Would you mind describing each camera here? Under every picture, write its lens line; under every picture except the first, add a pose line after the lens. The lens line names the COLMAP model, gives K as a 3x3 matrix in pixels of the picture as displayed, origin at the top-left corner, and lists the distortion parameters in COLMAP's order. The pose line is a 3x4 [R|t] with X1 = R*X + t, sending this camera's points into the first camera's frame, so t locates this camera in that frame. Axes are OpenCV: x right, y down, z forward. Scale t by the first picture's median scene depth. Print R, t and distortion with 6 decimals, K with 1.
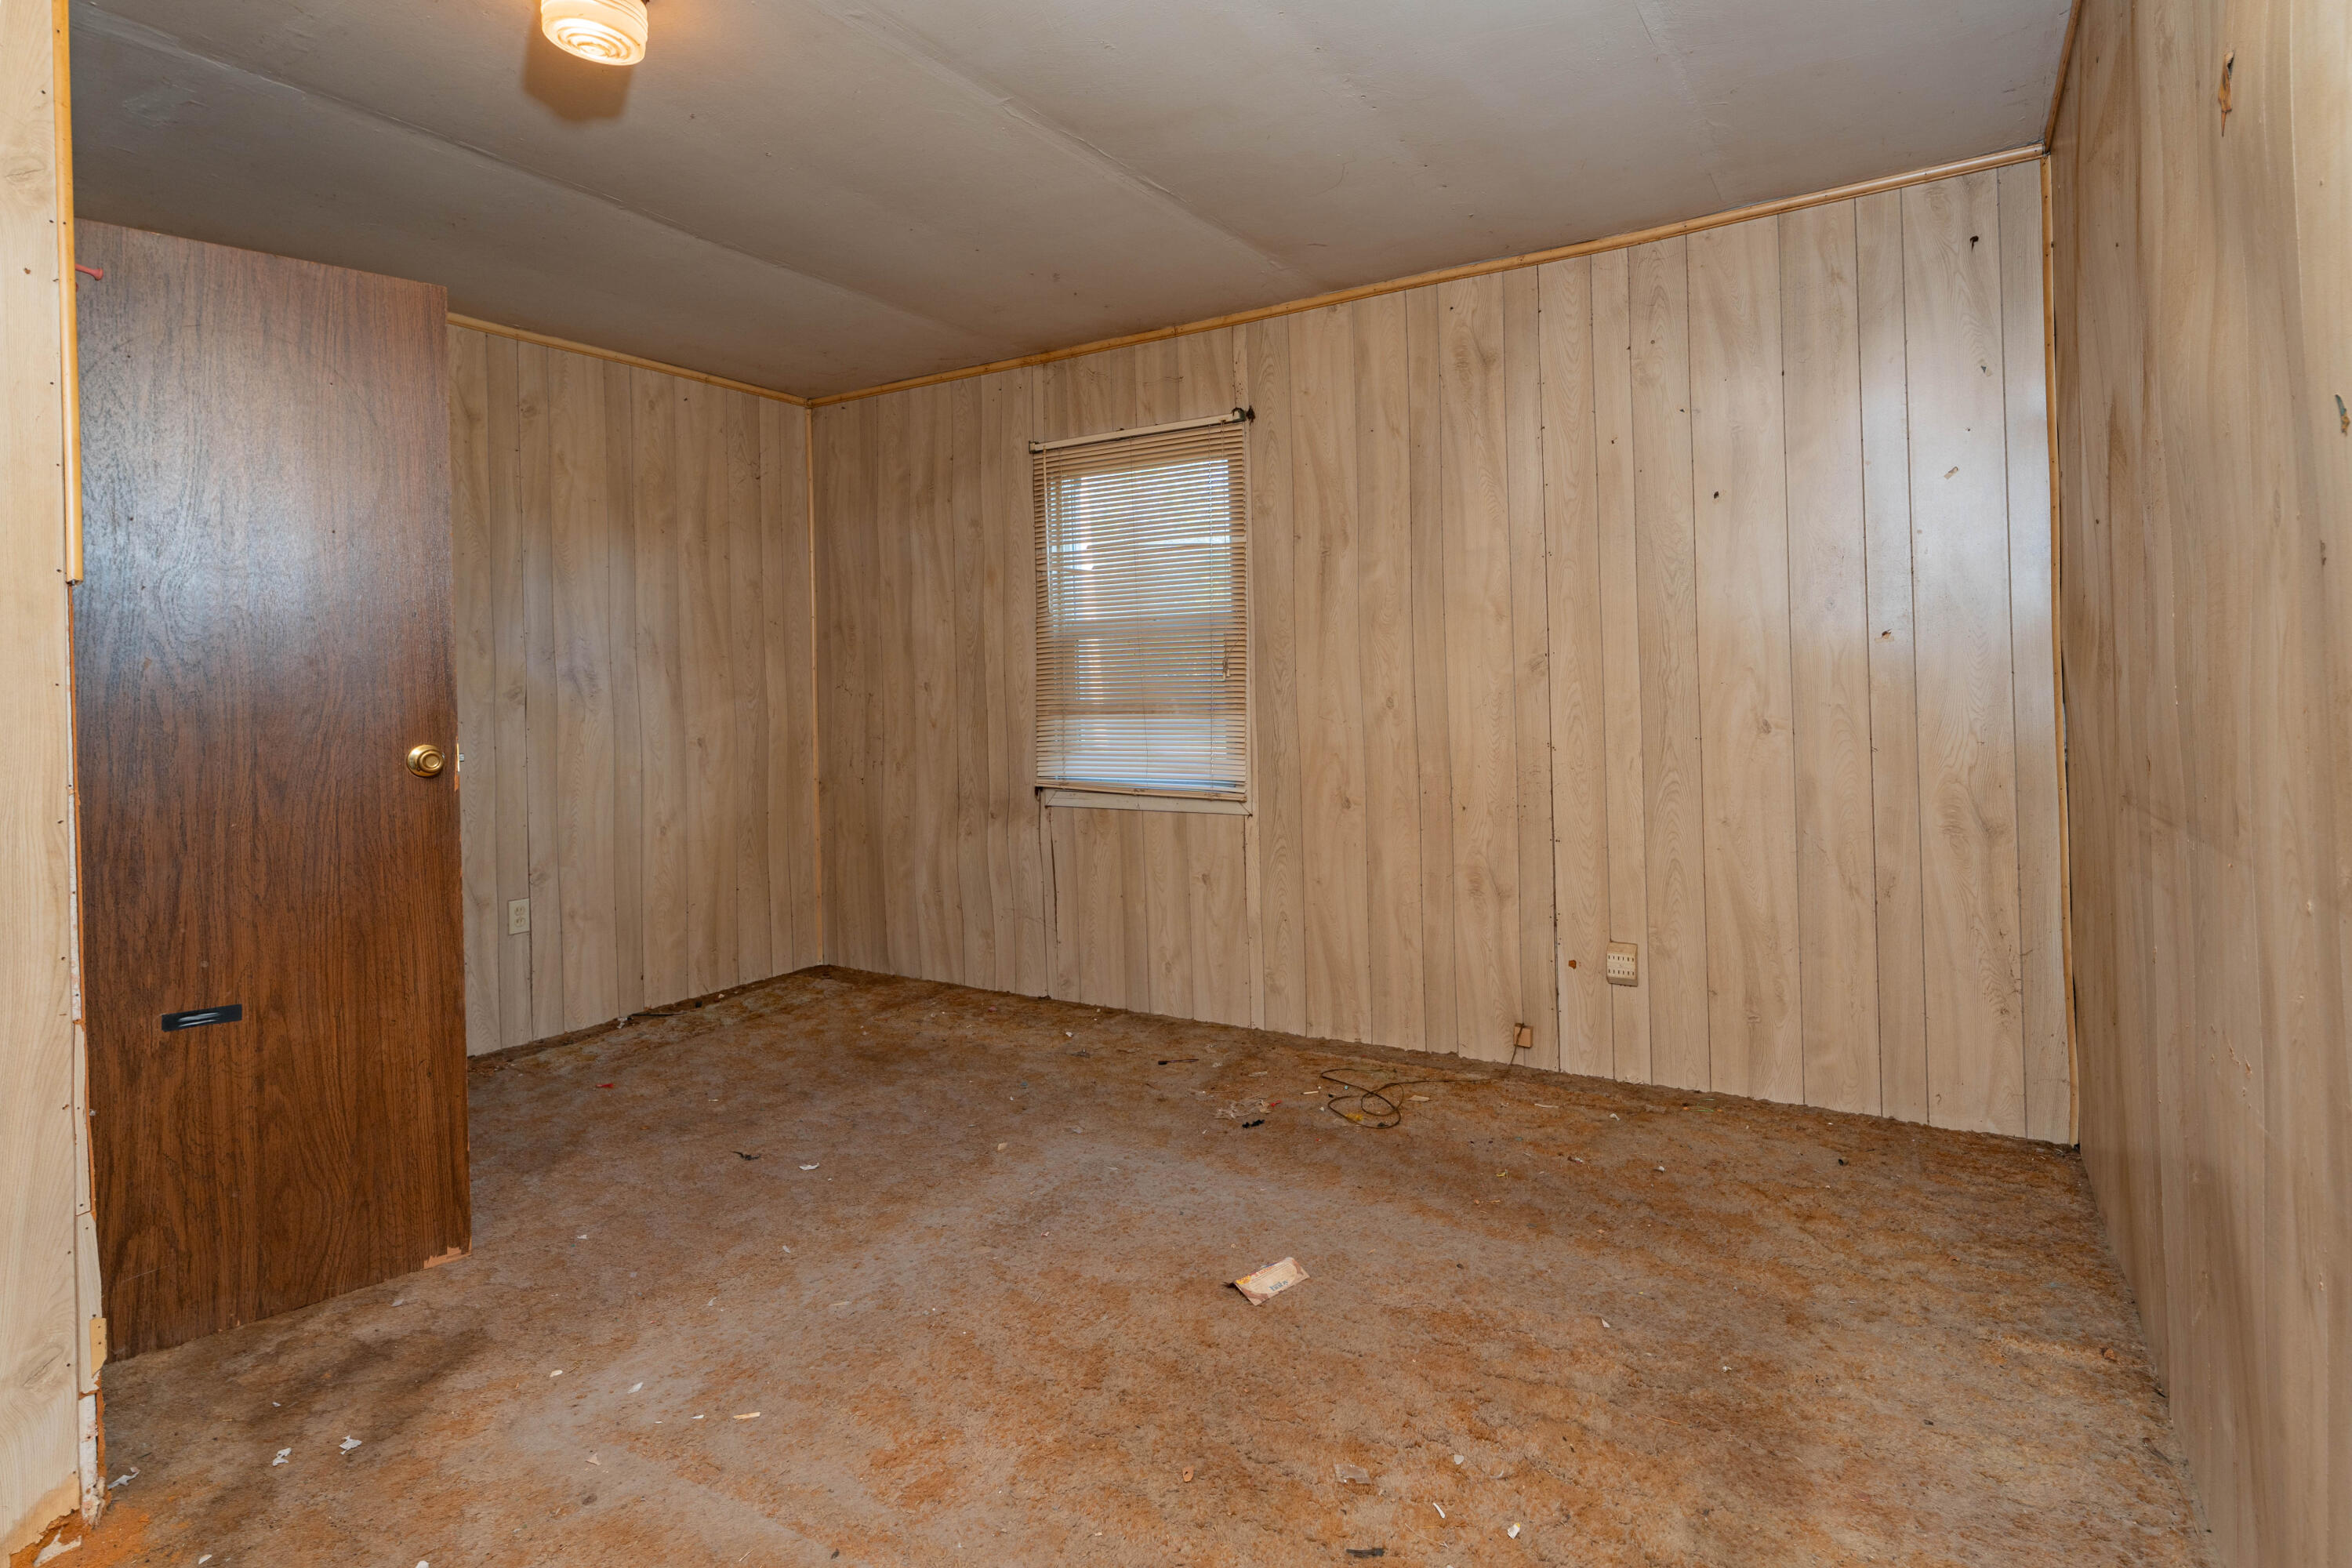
lens RADIAL K [[1093.0, 0, 1211.6], [0, 1093.0, 683.4], [0, 0, 1]] dist [-0.000495, 0.000413]
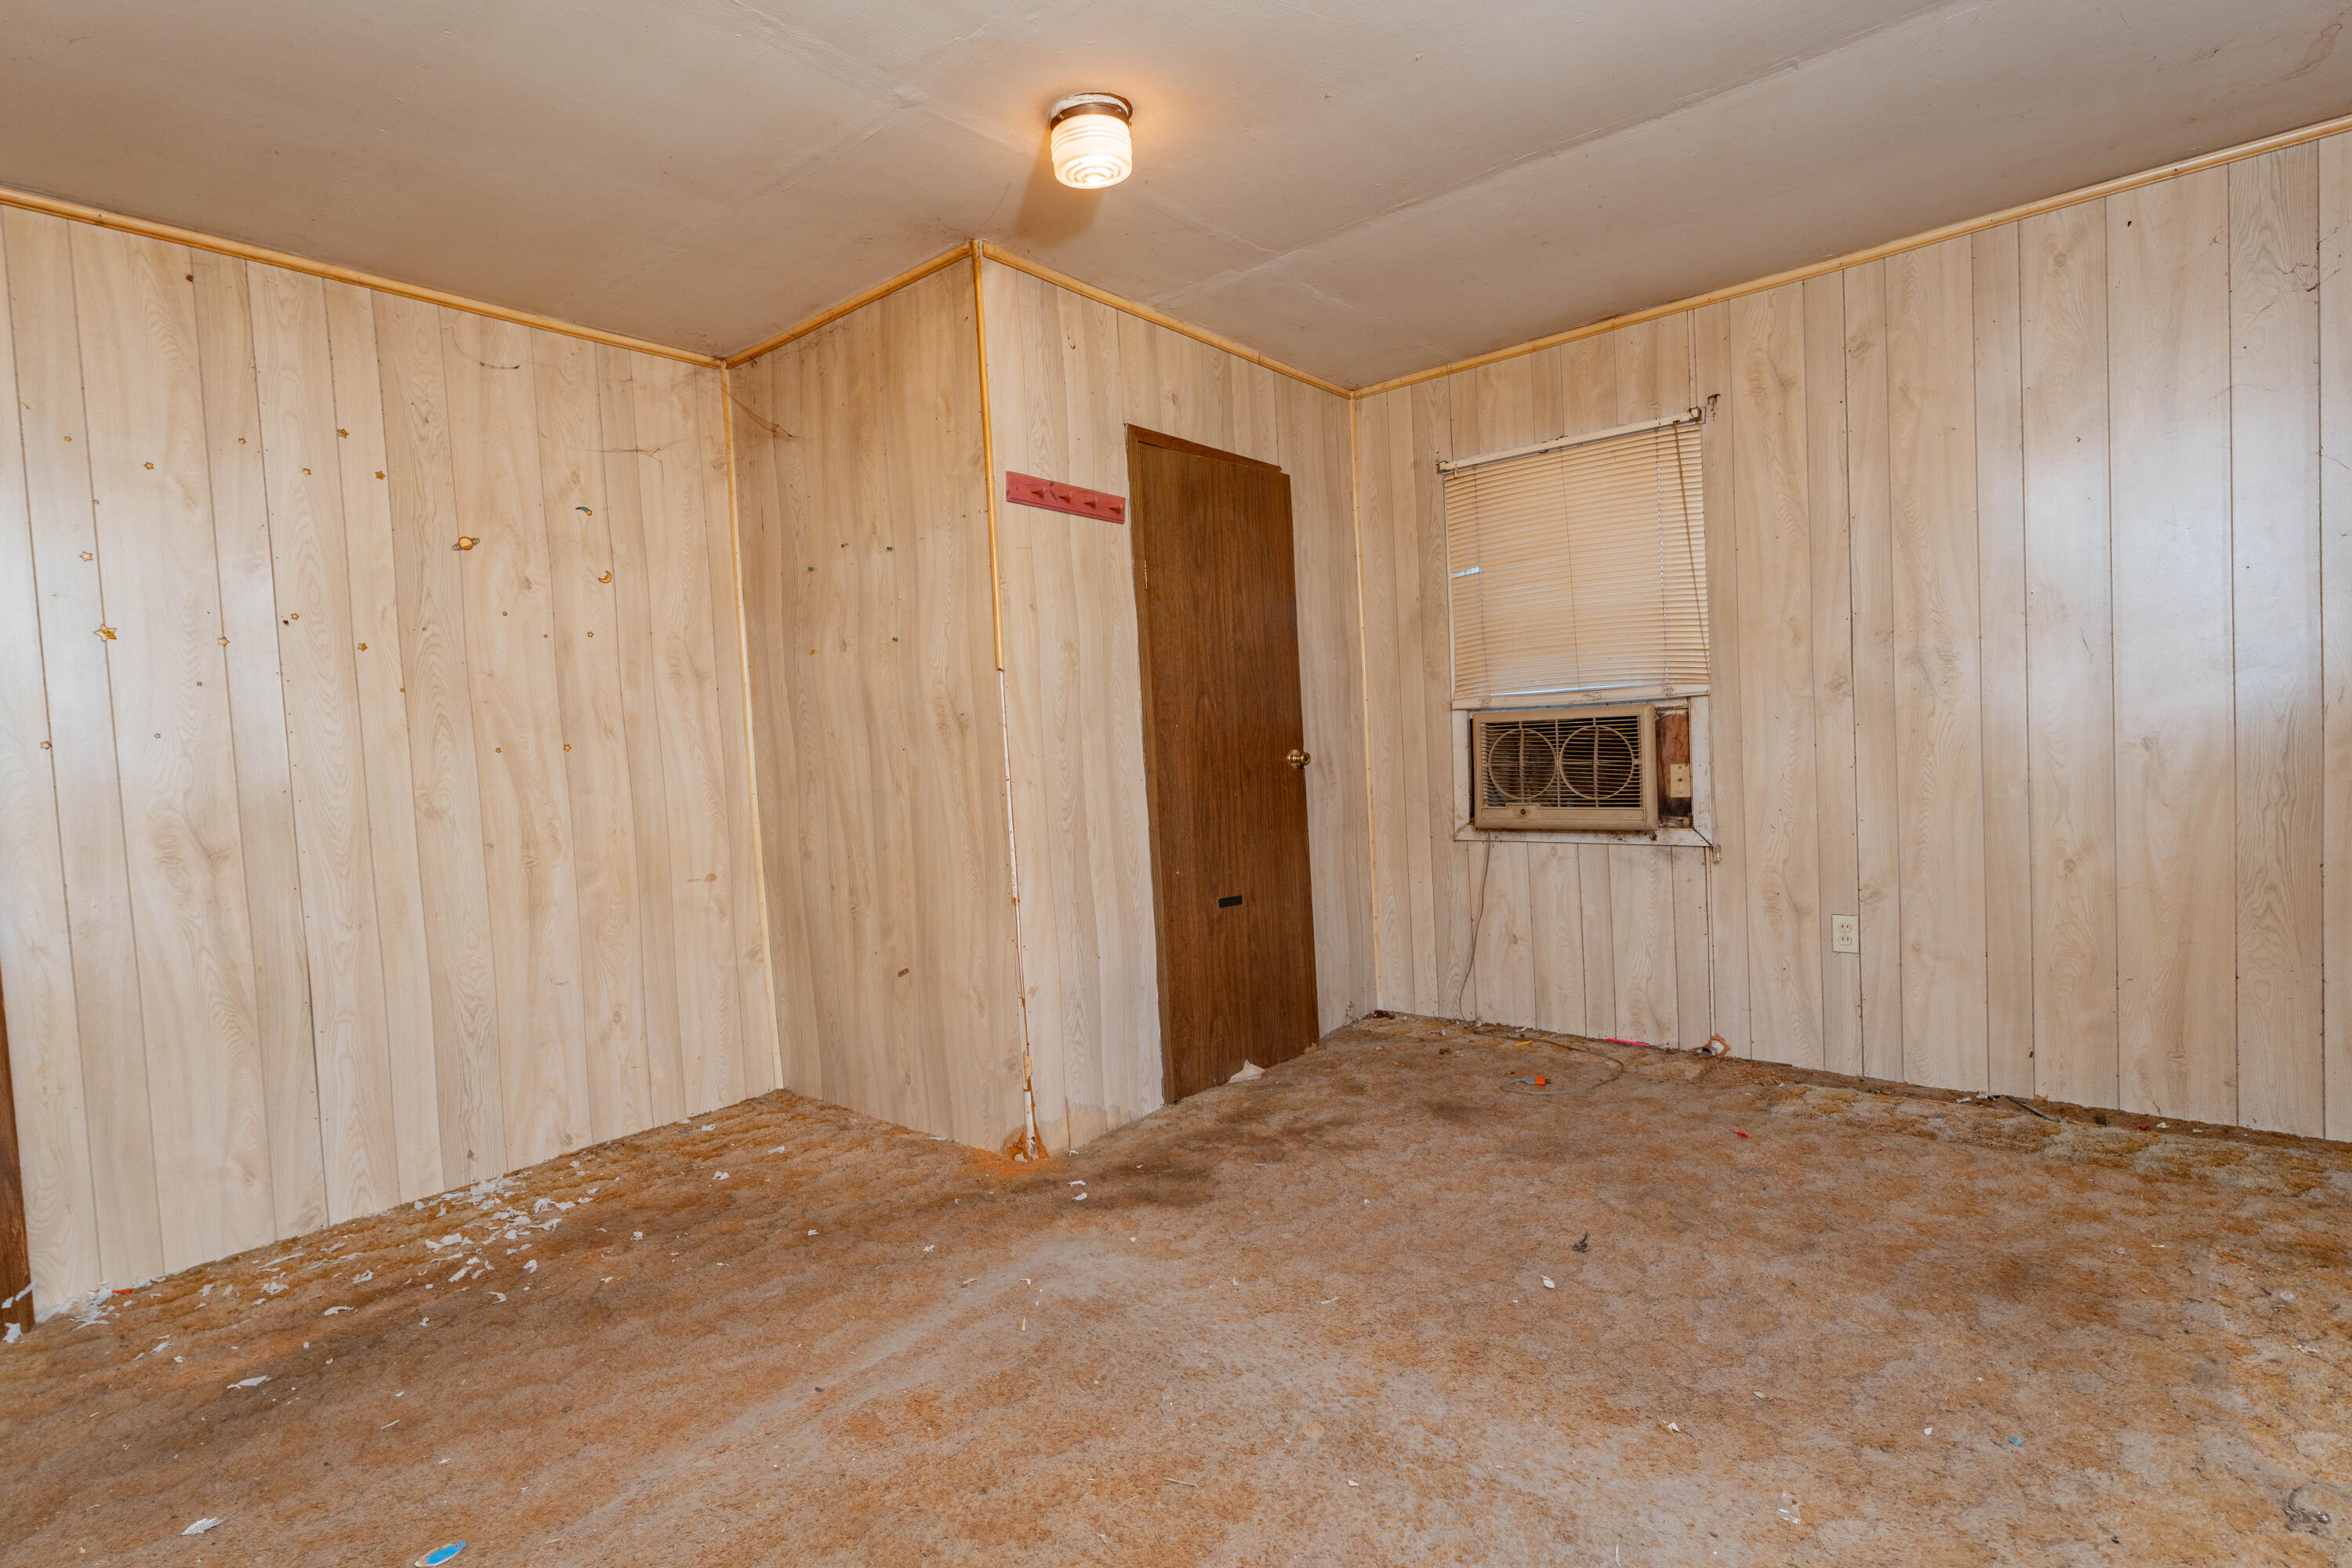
lens RADIAL K [[1093.0, 0, 1178.4], [0, 1093.0, 786.0], [0, 0, 1]] dist [-0.000495, 0.000413]
pose [[-0.117179, 0.078228, -0.990025, 0.304192], [0.059890, 0.995635, 0.071583, -0.004072], [0.991303, -0.050904, -0.121353, 0.568908]]
